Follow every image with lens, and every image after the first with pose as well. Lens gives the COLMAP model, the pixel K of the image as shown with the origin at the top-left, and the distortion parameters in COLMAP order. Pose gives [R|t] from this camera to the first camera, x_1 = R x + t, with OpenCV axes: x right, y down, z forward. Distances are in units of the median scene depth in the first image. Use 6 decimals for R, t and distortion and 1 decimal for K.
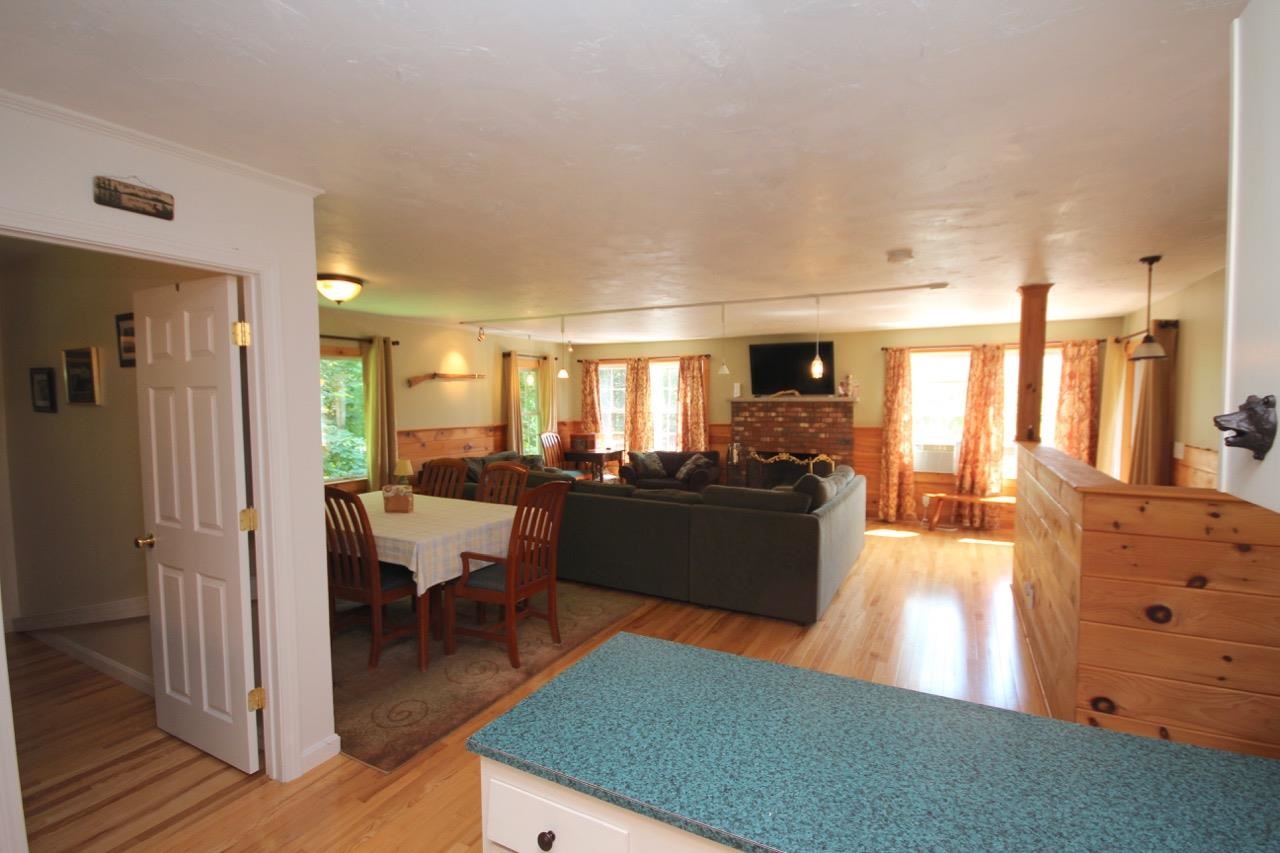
lens RADIAL K [[590.4, 0, 642.1], [0, 590.4, 433.9], [0, 0, 1]] dist [-0.010375, 0.000482]
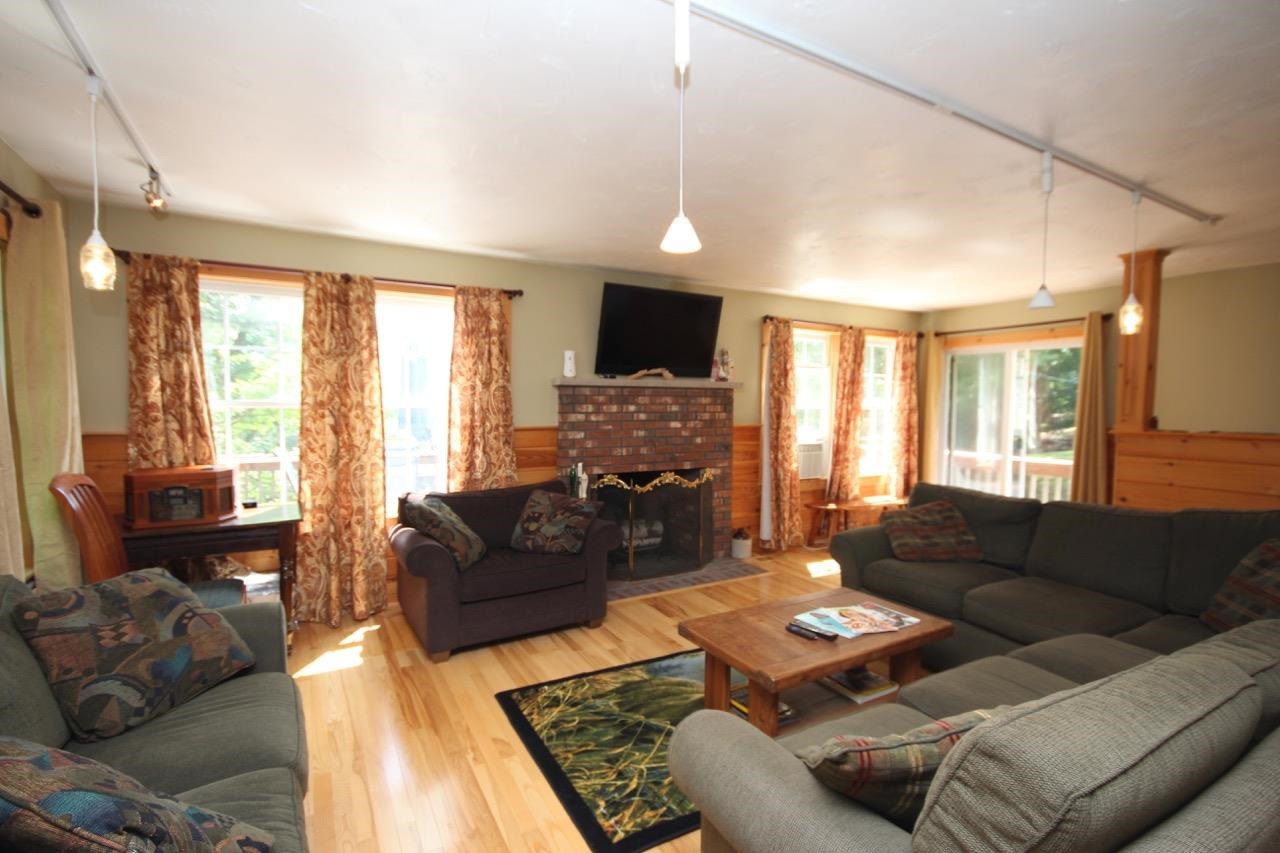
lens RADIAL K [[590.4, 0, 642.1], [0, 590.4, 433.9], [0, 0, 1]] dist [-0.010375, 0.000482]
pose [[0.536932, -0.037277, 0.842801, -0.277544], [0.042468, 0.998951, 0.017127, -0.017759], [-0.842556, 0.026596, 0.537952, 0.692888]]
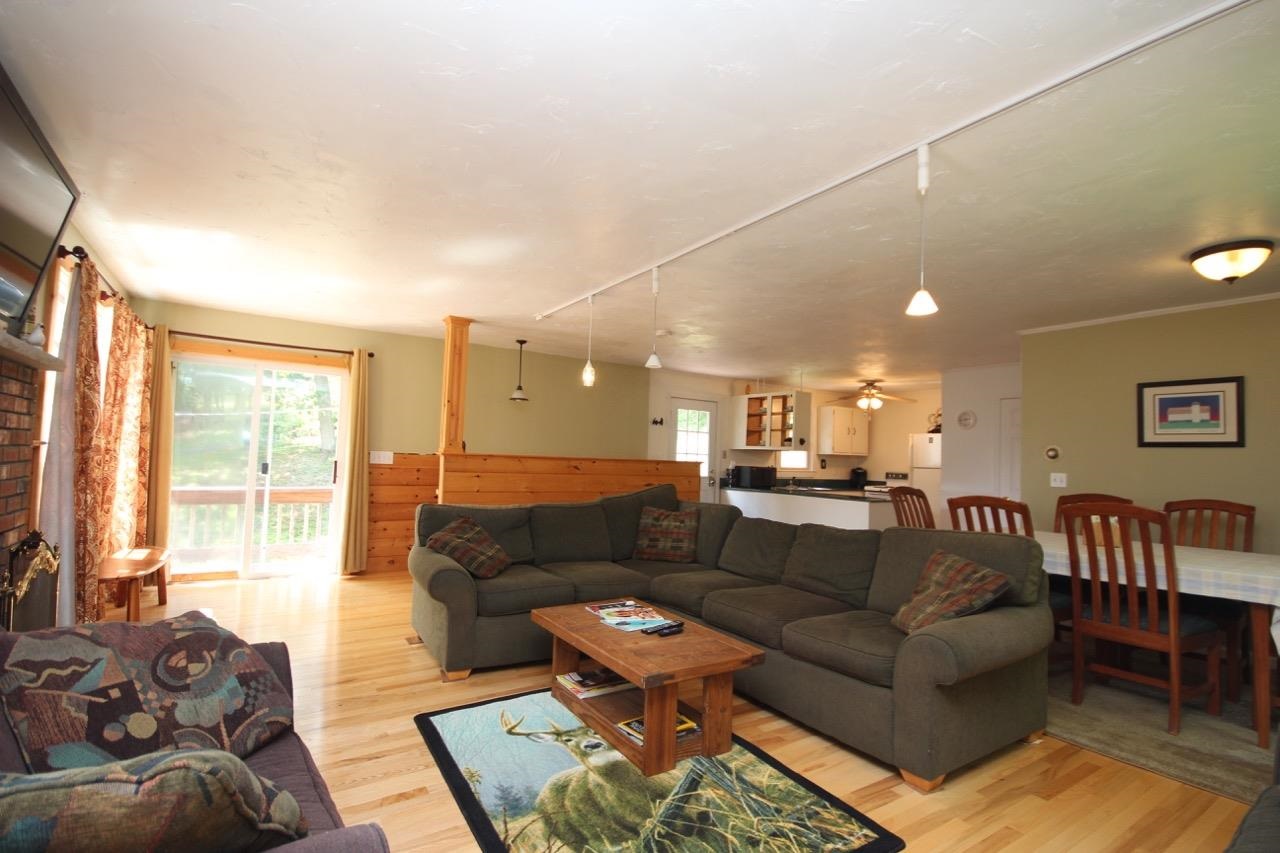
lens RADIAL K [[590.4, 0, 642.1], [0, 590.4, 433.9], [0, 0, 1]] dist [-0.010375, 0.000482]
pose [[-0.875299, -0.005818, 0.483547, -0.123335], [-0.002907, 0.999973, 0.006769, -0.019601], [-0.483574, 0.004520, -0.875292, 1.092001]]
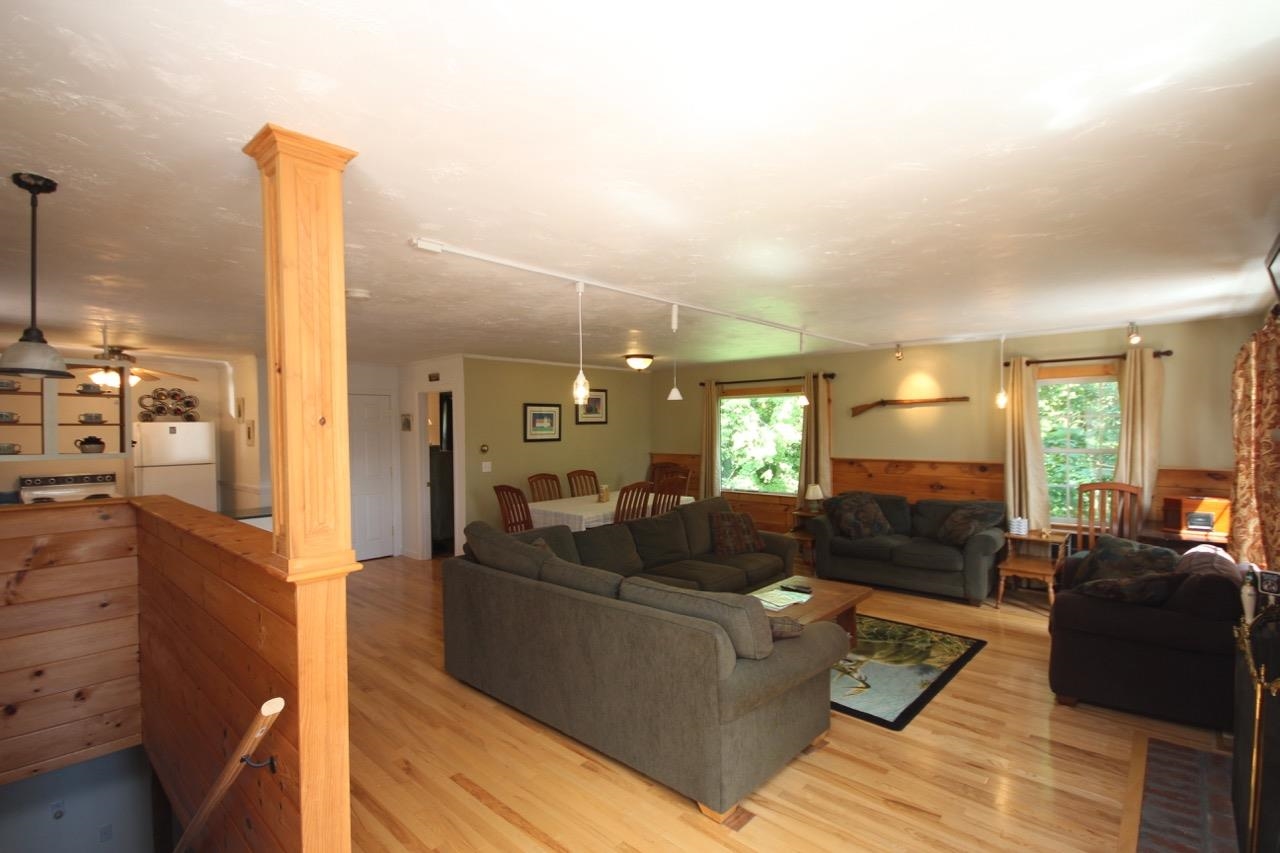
lens RADIAL K [[590.4, 0, 642.1], [0, 590.4, 433.9], [0, 0, 1]] dist [-0.010375, 0.000482]
pose [[-0.253109, 0.016342, -0.967300, 0.577551], [-0.046893, 0.998475, 0.029139, -0.053170], [0.966301, 0.052735, -0.251956, 0.779749]]
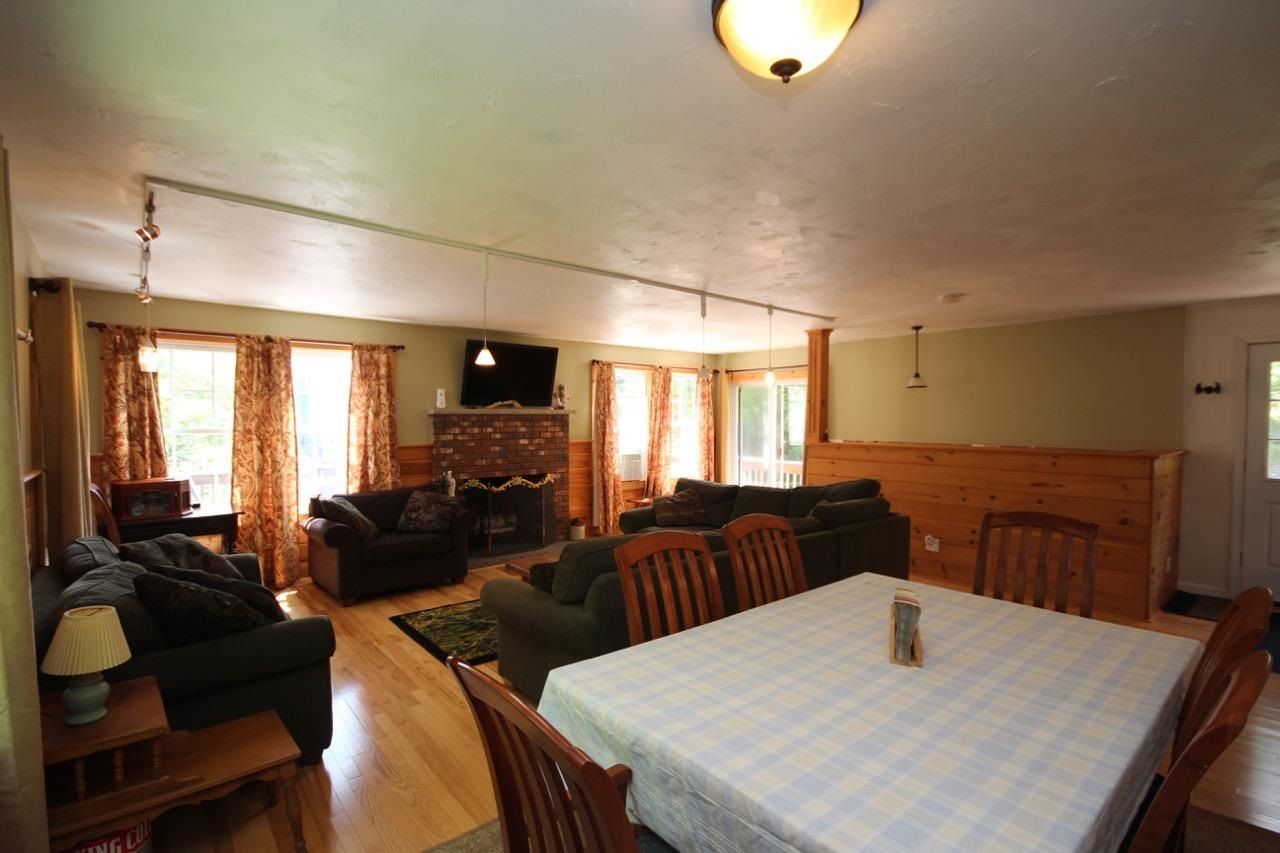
lens RADIAL K [[592.6, 0, 640.2], [0, 592.6, 432.5], [0, 0, 1]] dist [0.002449, 0.000134]
pose [[0.370837, -0.021862, 0.928440, -0.458579], [0.053754, 0.998552, 0.002043, -0.021280], [-0.927141, 0.049150, 0.371476, 0.527540]]
